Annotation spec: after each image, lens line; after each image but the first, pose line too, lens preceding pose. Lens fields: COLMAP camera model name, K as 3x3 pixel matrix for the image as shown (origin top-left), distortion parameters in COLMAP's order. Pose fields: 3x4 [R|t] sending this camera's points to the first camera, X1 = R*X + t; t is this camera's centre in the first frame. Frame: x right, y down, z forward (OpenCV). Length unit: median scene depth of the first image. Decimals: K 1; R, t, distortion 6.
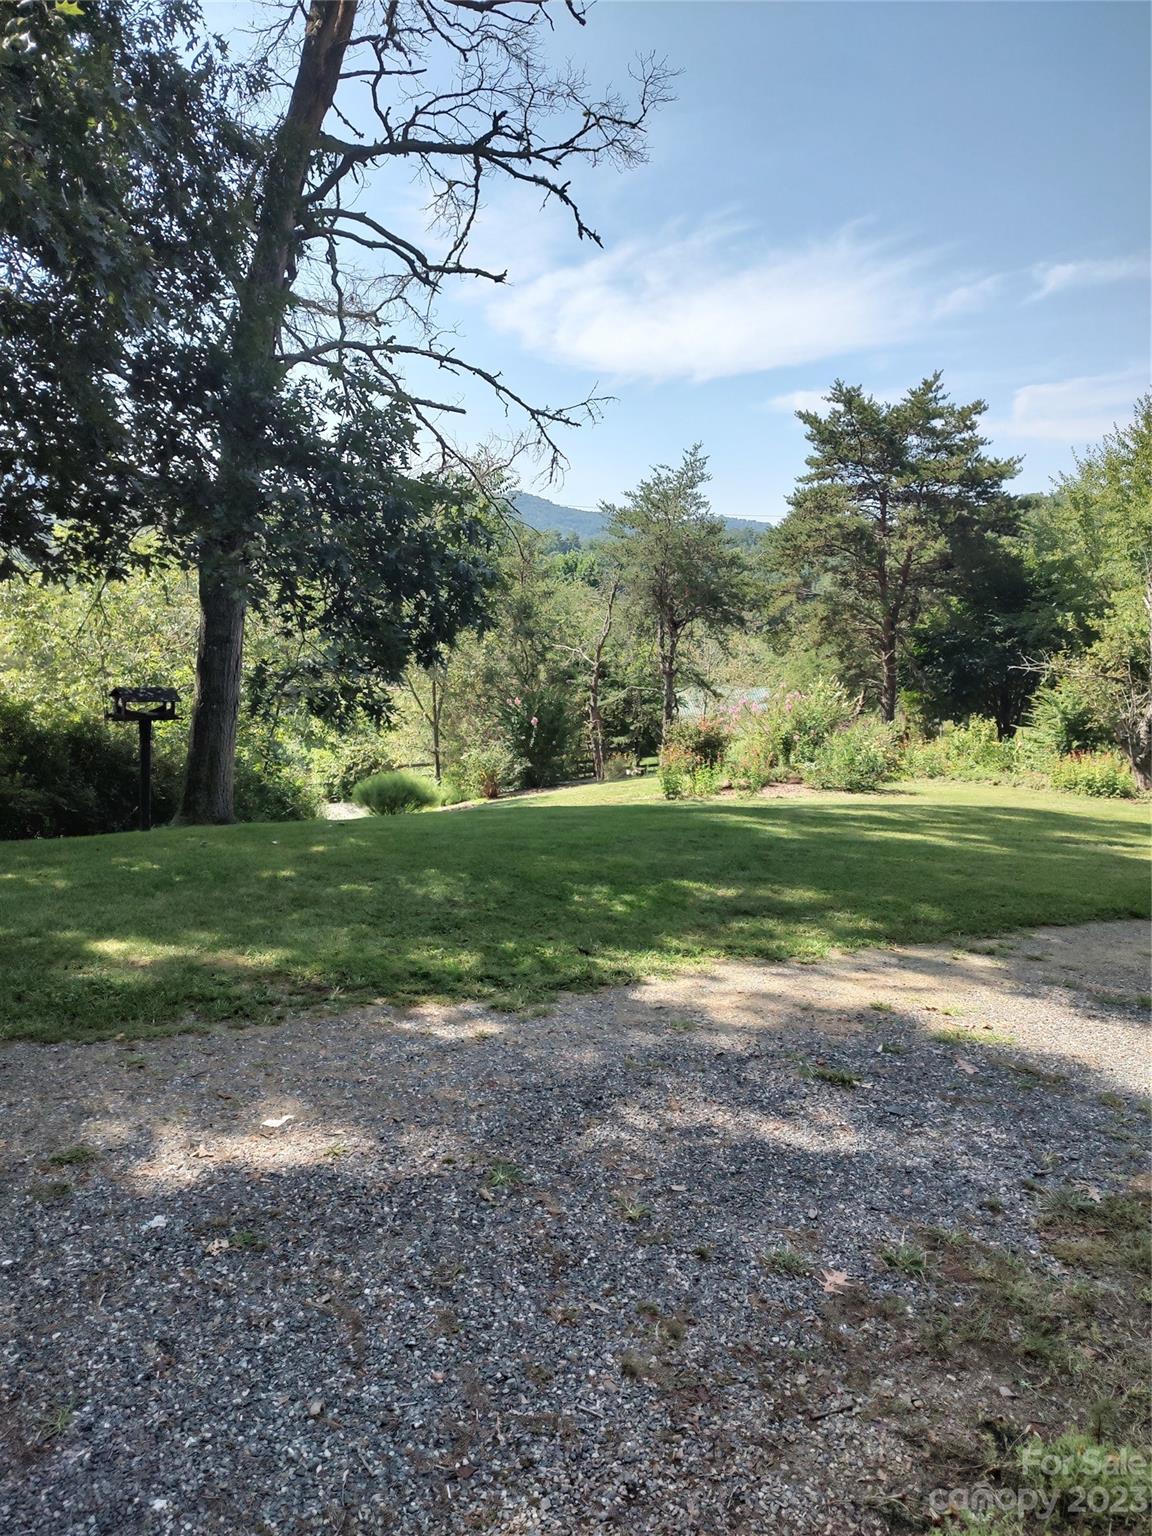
lens RADIAL K [[1080.2, 0, 568.5], [0, 1080.2, 769.2], [0, 0, 1]] dist [-0.002950, -0.004602]
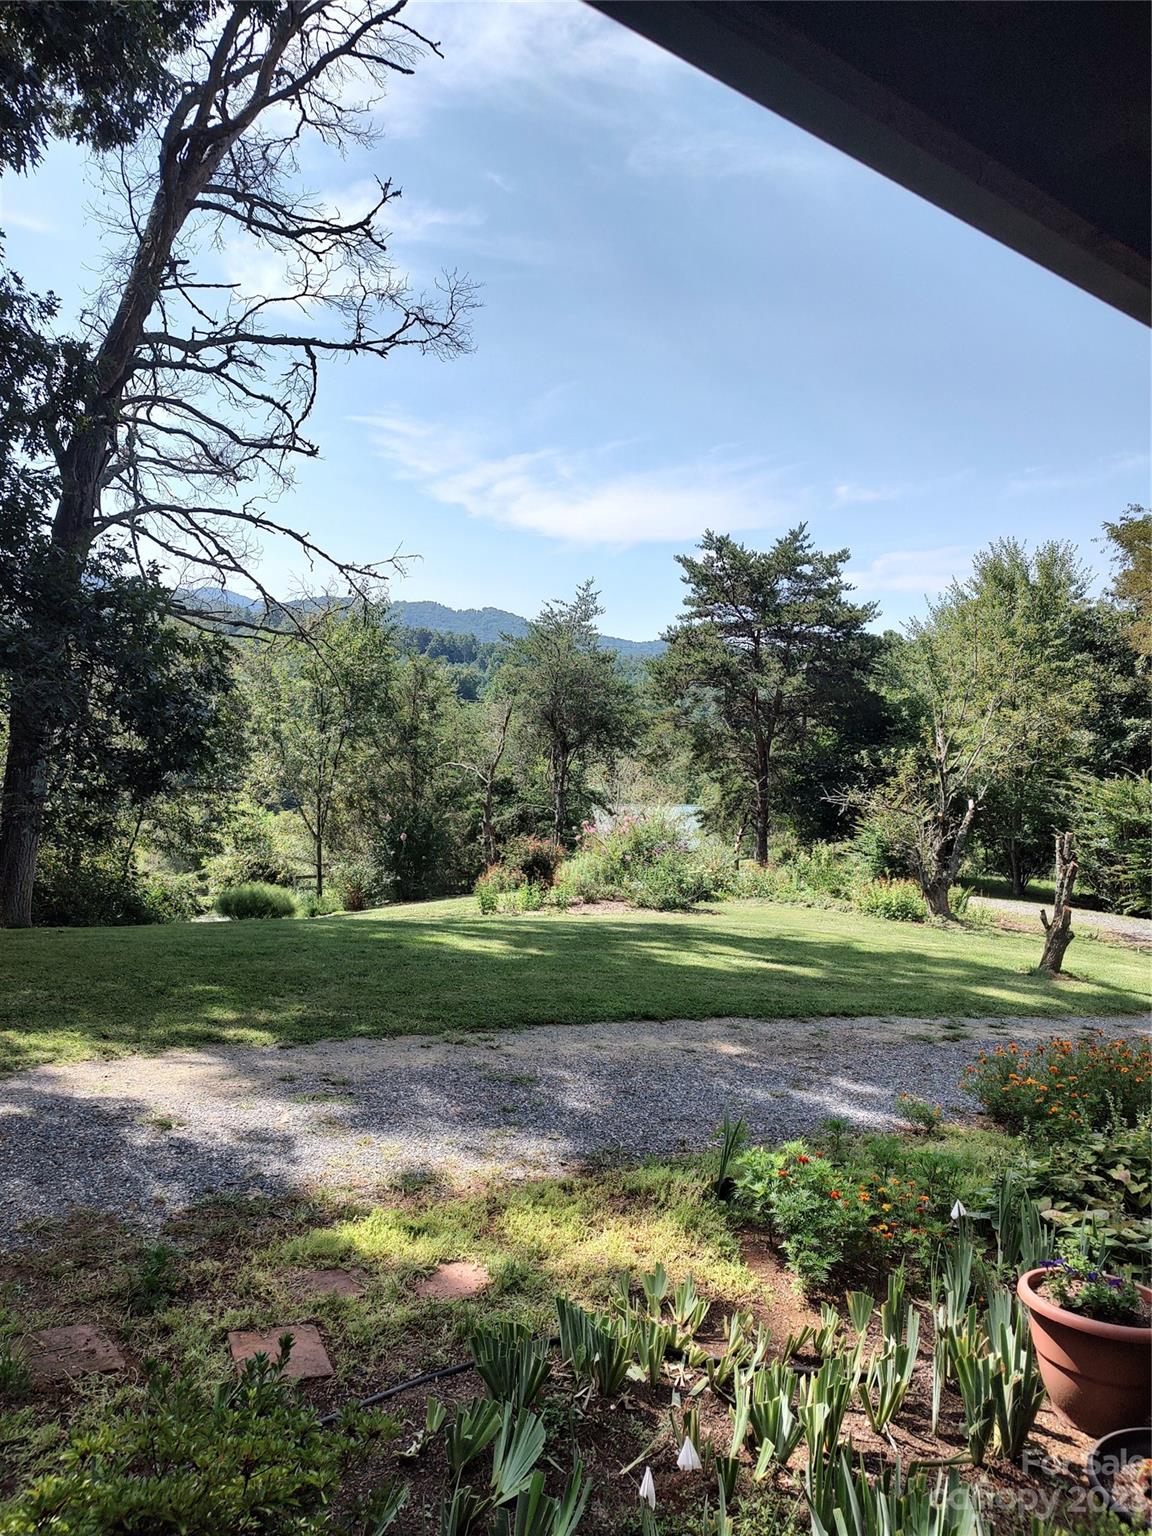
lens RADIAL K [[1080.2, 0, 582.7], [0, 1080.2, 771.2], [0, 0, 1]] dist [-0.002950, -0.004602]
pose [[0.999281, 0.024090, 0.029278, 0.094998], [-0.021014, 0.994647, -0.101173, -0.004255], [-0.031558, 0.100485, 0.994438, -0.055271]]
